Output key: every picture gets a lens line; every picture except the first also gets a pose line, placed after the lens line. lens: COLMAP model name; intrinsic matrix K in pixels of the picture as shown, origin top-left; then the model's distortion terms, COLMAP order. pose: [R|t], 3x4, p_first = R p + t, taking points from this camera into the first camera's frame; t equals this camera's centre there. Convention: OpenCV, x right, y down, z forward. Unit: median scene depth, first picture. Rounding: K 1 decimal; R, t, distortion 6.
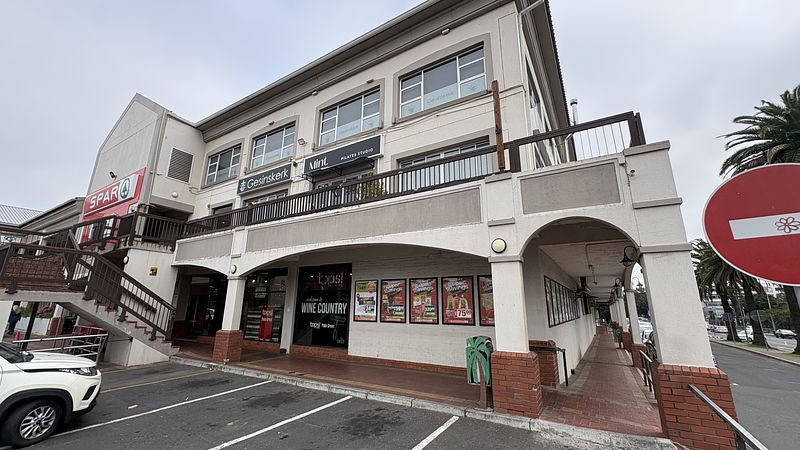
lens RADIAL K [[319.4, 0, 398.6], [0, 319.4, 224.3], [0, 0, 1]] dist [-0.001517, 0.000139]
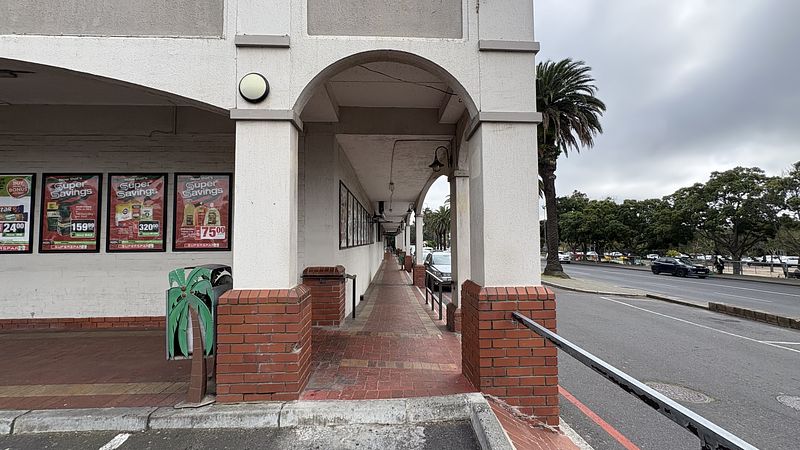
lens RADIAL K [[319.4, 0, 401.4], [0, 319.4, 225.5], [0, 0, 1]] dist [-0.001517, 0.000139]
pose [[0.829521, 0.009224, 0.558400, 0.158426], [-0.124813, 0.977636, 0.169264, 0.113145], [-0.544350, -0.210103, 0.812120, 0.296340]]
